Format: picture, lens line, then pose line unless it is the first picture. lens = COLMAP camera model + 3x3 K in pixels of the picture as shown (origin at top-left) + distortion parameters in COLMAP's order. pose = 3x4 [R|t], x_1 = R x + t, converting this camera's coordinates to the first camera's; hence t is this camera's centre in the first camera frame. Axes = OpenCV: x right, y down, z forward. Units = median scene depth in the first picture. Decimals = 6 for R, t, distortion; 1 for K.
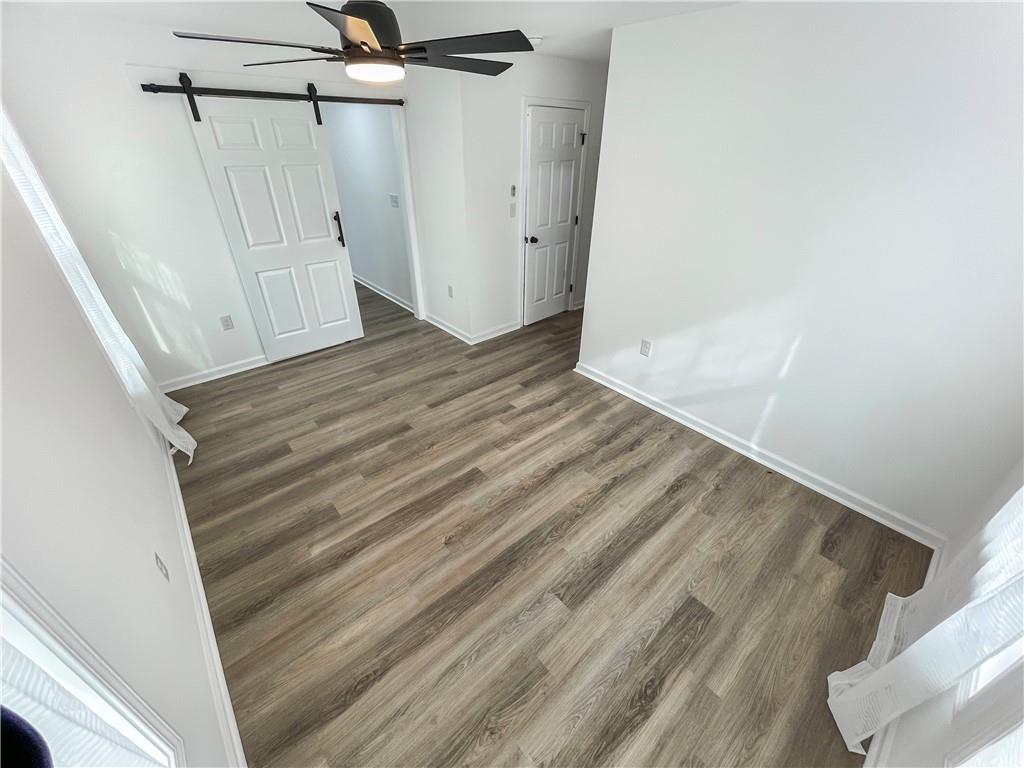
lens RADIAL K [[411.8, 0, 512.9], [0, 411.8, 382.8], [0, 0, 1]] dist [-0.002335, 0.000316]
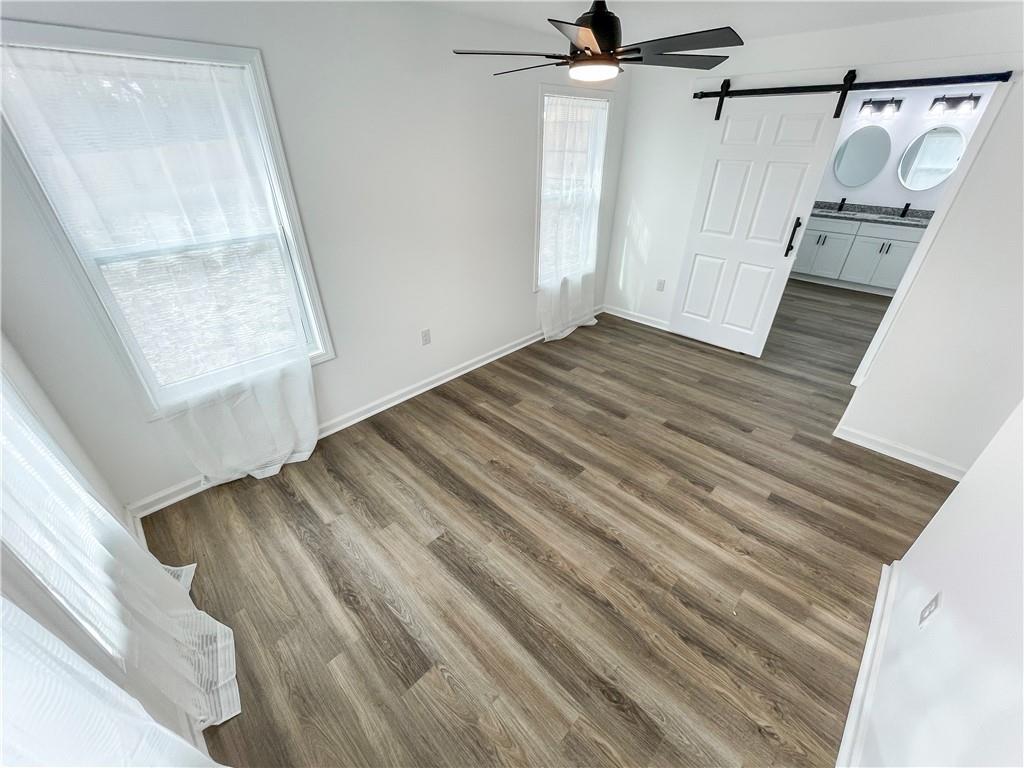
lens RADIAL K [[411.8, 0, 509.3], [0, 411.8, 384.6], [0, 0, 1]] dist [-0.002335, 0.000316]
pose [[0.073048, 0.506931, -0.858886, 0.642349], [-0.508321, 0.759857, 0.405250, -0.253427], [0.858064, 0.406987, 0.313190, 0.464902]]
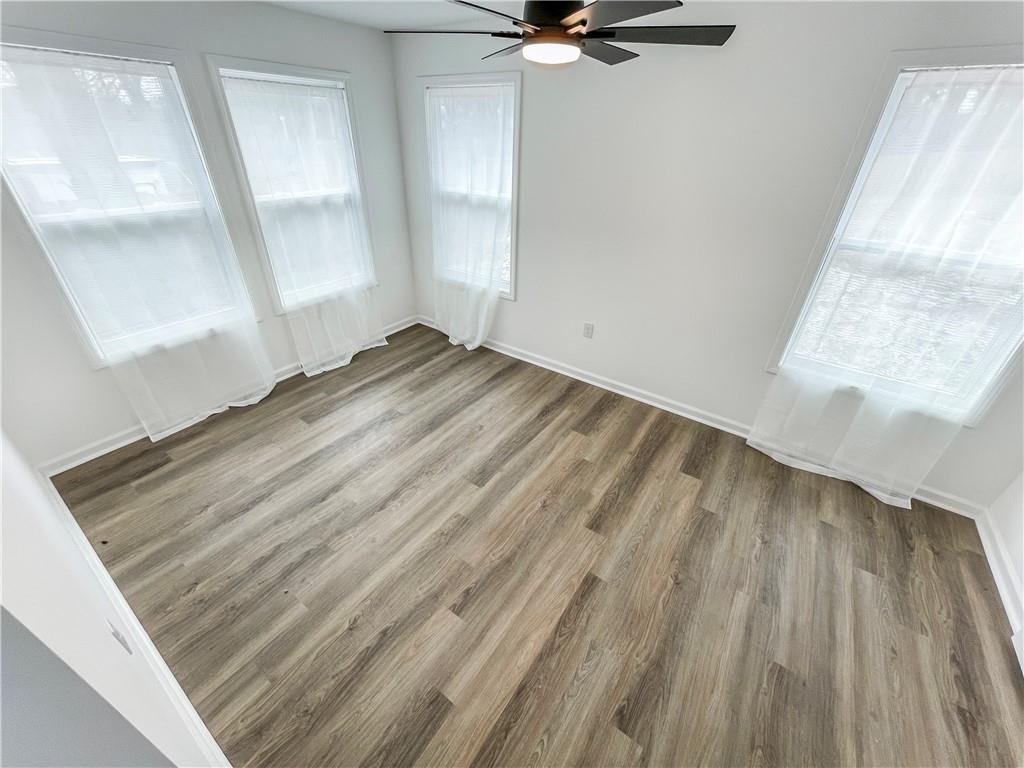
lens RADIAL K [[411.8, 0, 513.7], [0, 411.8, 384.2], [0, 0, 1]] dist [-0.002335, 0.000316]
pose [[-0.969108, 0.097479, -0.226556, 0.024561], [-0.154660, 0.475353, 0.866094, -0.711744], [0.192120, 0.874378, -0.445592, 1.233509]]
